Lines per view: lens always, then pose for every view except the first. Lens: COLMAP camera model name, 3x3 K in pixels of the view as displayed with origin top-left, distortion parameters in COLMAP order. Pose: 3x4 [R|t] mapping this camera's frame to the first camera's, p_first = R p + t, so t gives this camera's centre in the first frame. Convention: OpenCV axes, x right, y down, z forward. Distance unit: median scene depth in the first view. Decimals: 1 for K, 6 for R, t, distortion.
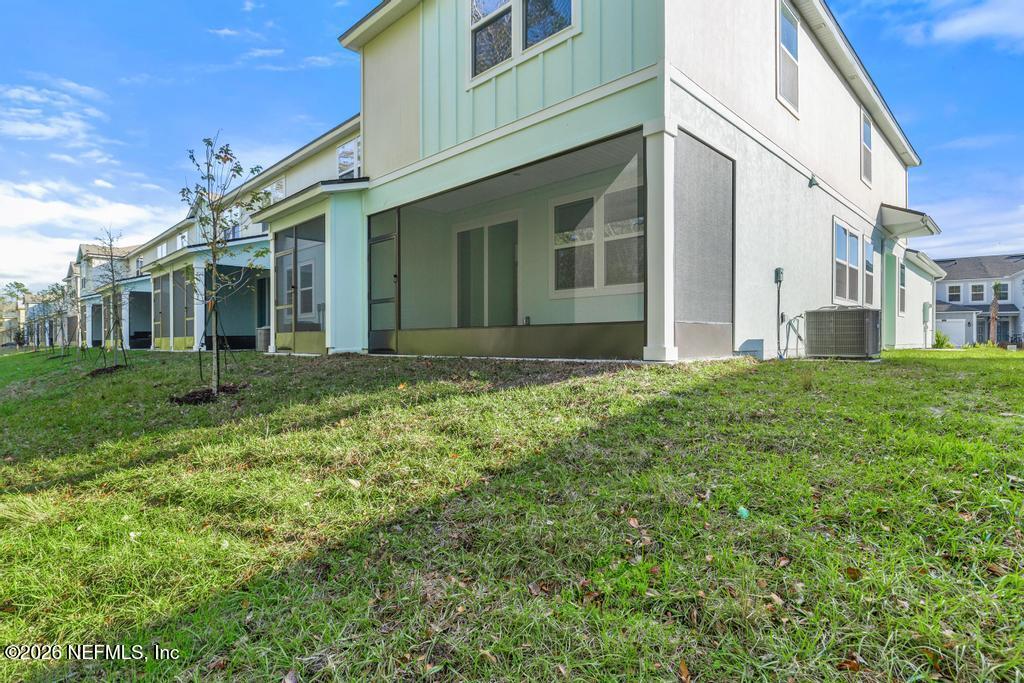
lens RADIAL K [[525.0, 0, 508.0], [0, 525.0, 350.8], [0, 0, 1]] dist [0.001163, -0.000985]
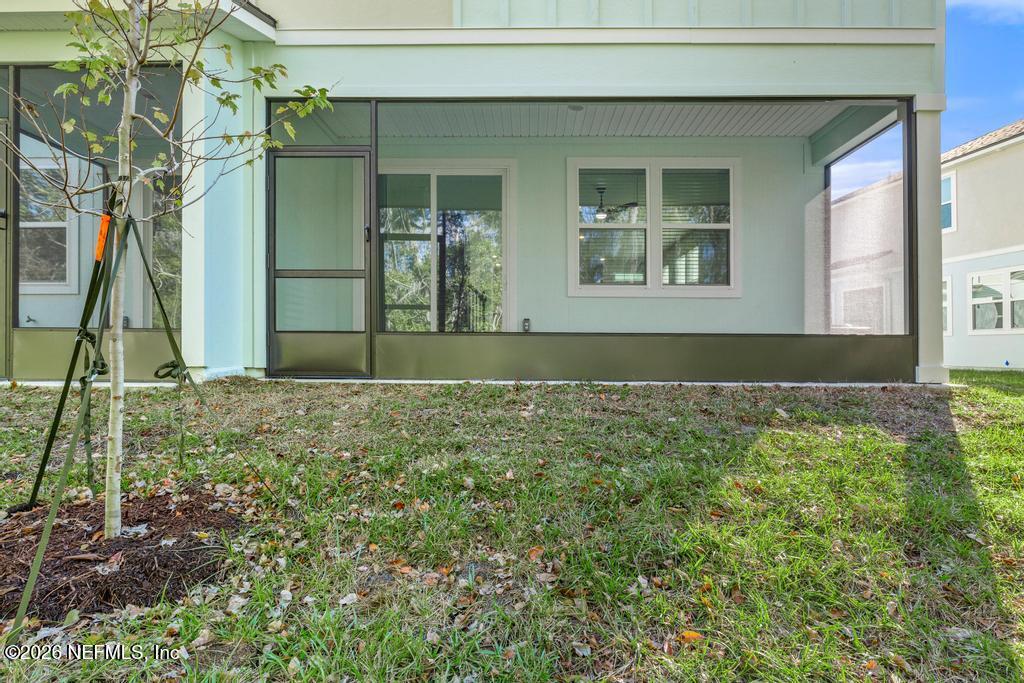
lens RADIAL K [[525.0, 0, 508.0], [0, 525.0, 350.8], [0, 0, 1]] dist [0.001163, -0.000985]
pose [[0.722651, -0.001795, 0.691211, -0.488849], [0.002825, 0.999996, -0.000356, -0.021030], [-0.691207, 0.002210, 0.722653, 0.538767]]
